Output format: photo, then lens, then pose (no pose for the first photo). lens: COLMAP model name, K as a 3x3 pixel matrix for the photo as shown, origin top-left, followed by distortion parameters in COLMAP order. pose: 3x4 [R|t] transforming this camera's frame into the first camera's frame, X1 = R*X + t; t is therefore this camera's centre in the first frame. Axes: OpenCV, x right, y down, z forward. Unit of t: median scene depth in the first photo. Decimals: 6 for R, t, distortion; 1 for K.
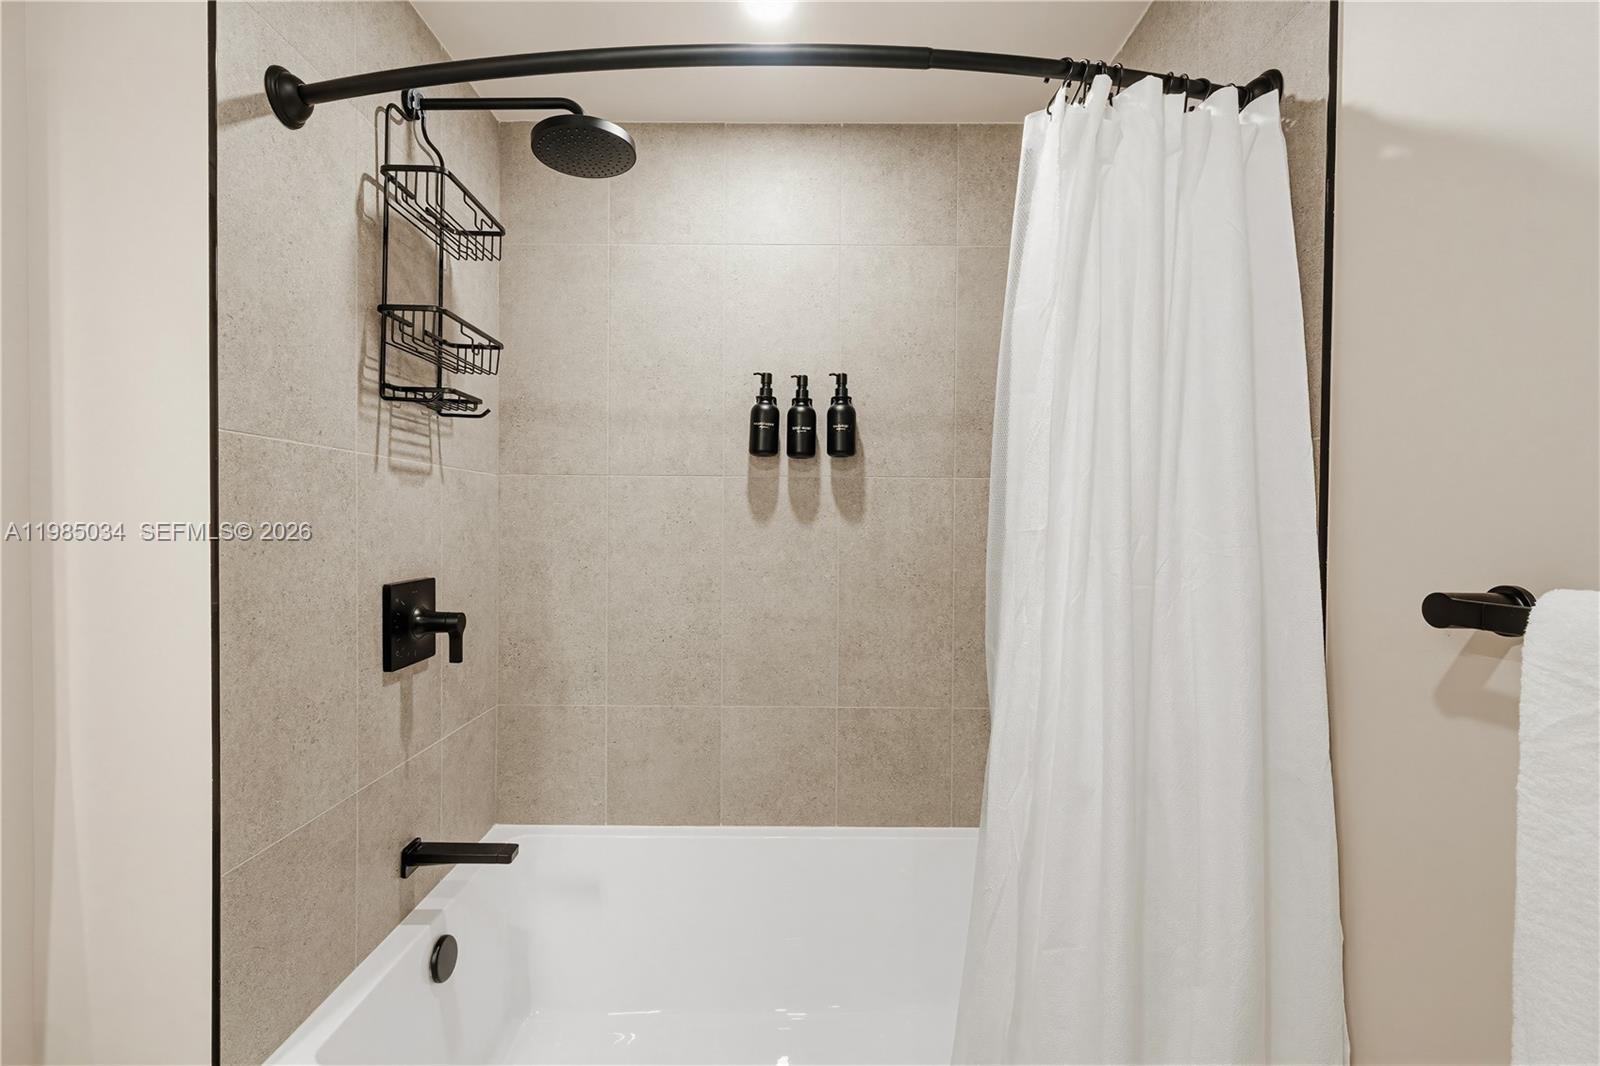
lens RADIAL K [[683.1, 0, 790.3], [0, 683.1, 522.6], [0, 0, 1]] dist [-0.001826, 0.000705]
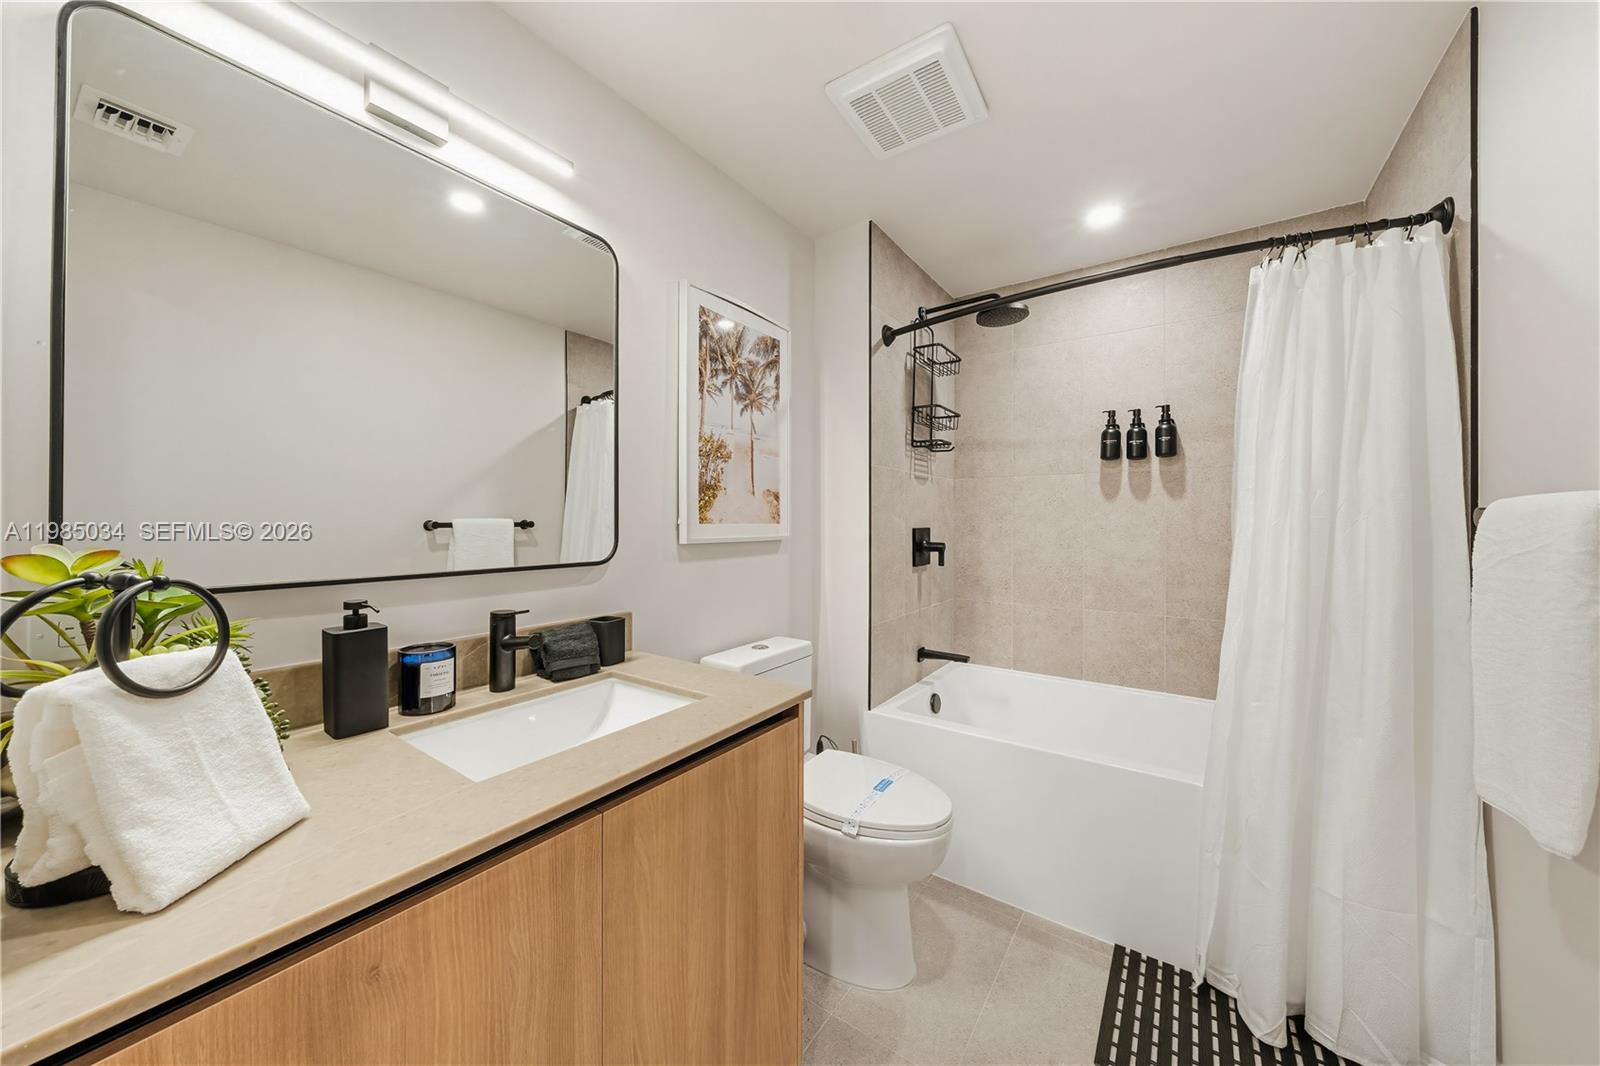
lens RADIAL K [[560.6, 0, 794.0], [0, 560.6, 521.2], [0, 0, 1]] dist [0.000634, -0.000017]
pose [[0.813952, -0.005068, -0.580910, 0.128623], [0.002036, 0.999981, -0.005872, 0.059035], [0.580928, 0.003597, 0.813947, -0.569349]]
